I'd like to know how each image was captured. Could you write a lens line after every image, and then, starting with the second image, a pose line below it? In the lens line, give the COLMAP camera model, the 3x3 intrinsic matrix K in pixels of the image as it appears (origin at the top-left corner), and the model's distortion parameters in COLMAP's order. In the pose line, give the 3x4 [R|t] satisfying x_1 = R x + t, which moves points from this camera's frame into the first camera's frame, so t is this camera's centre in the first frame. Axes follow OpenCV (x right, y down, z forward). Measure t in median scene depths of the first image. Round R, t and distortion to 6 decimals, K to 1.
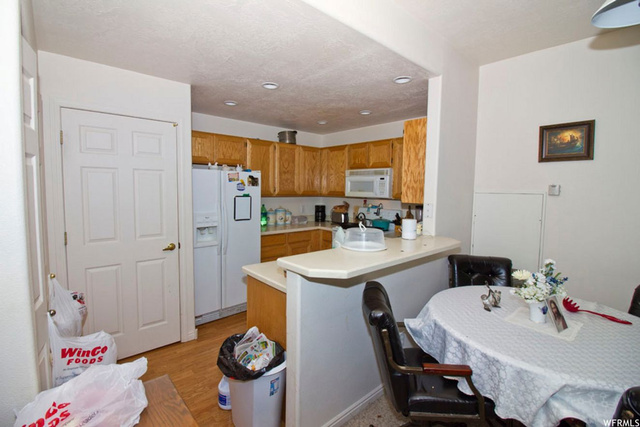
lens RADIAL K [[293.9, 0, 310.4], [0, 293.9, 210.3], [0, 0, 1]] dist [0.000796, -0.014990]
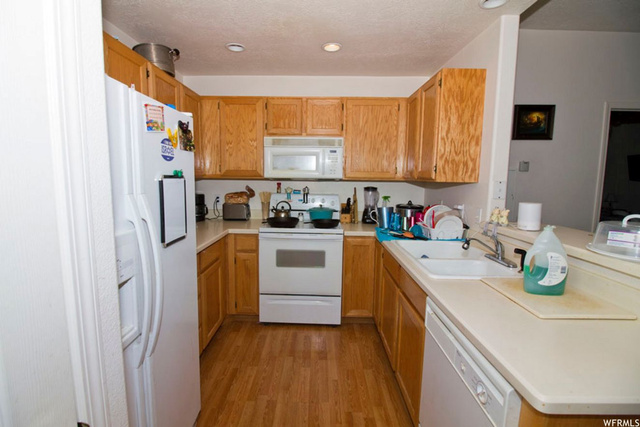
lens RADIAL K [[293.9, 0, 310.4], [0, 293.9, 210.3], [0, 0, 1]] dist [0.000796, -0.014990]
pose [[0.674030, -0.093250, 0.732795, -0.302215], [0.055715, 0.995592, 0.075445, -0.019128], [-0.736600, -0.010025, 0.676254, 0.496295]]
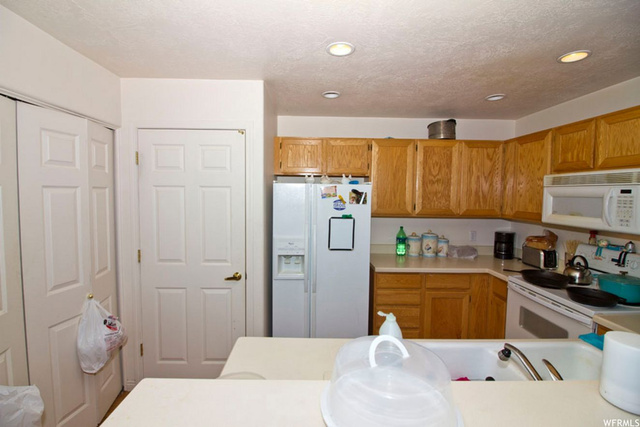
lens RADIAL K [[293.9, 0, 310.4], [0, 293.9, 210.3], [0, 0, 1]] dist [0.000796, -0.014990]
pose [[0.760790, 0.032720, -0.648173, 0.145867], [-0.051337, 0.998633, -0.009846, -0.043529], [0.646964, 0.040766, 0.761430, 0.306636]]
